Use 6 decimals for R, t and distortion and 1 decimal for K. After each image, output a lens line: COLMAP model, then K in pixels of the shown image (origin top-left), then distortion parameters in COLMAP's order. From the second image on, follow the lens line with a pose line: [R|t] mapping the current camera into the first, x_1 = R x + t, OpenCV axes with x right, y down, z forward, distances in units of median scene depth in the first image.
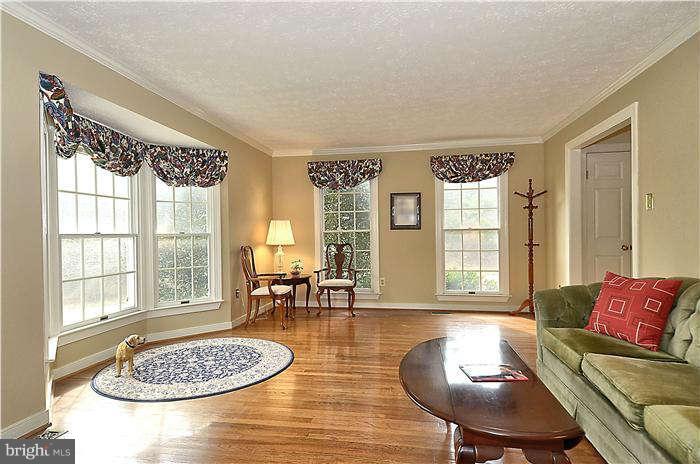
lens RADIAL K [[386.5, 0, 350.0], [0, 386.5, 232.0], [0, 0, 1]] dist [0.002625, -0.000479]
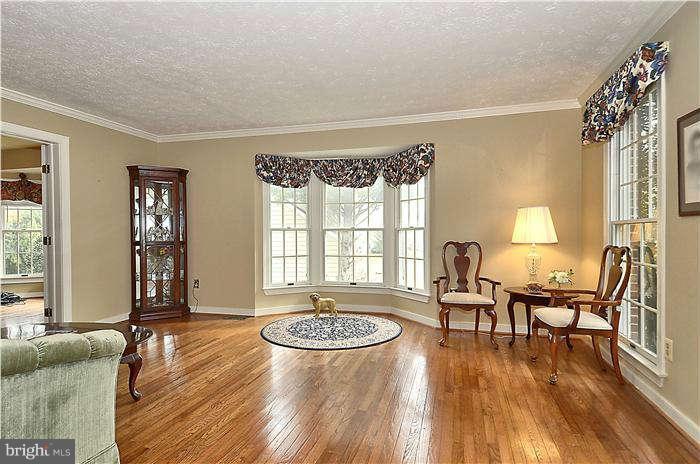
lens RADIAL K [[386.5, 0, 350.0], [0, 386.5, 232.0], [0, 0, 1]] dist [0.002625, -0.000479]
pose [[-0.111502, 0.015955, -0.993636, 0.755365], [0.010252, 0.999836, 0.014904, -0.000365], [0.993711, -0.008525, -0.111647, 1.036025]]
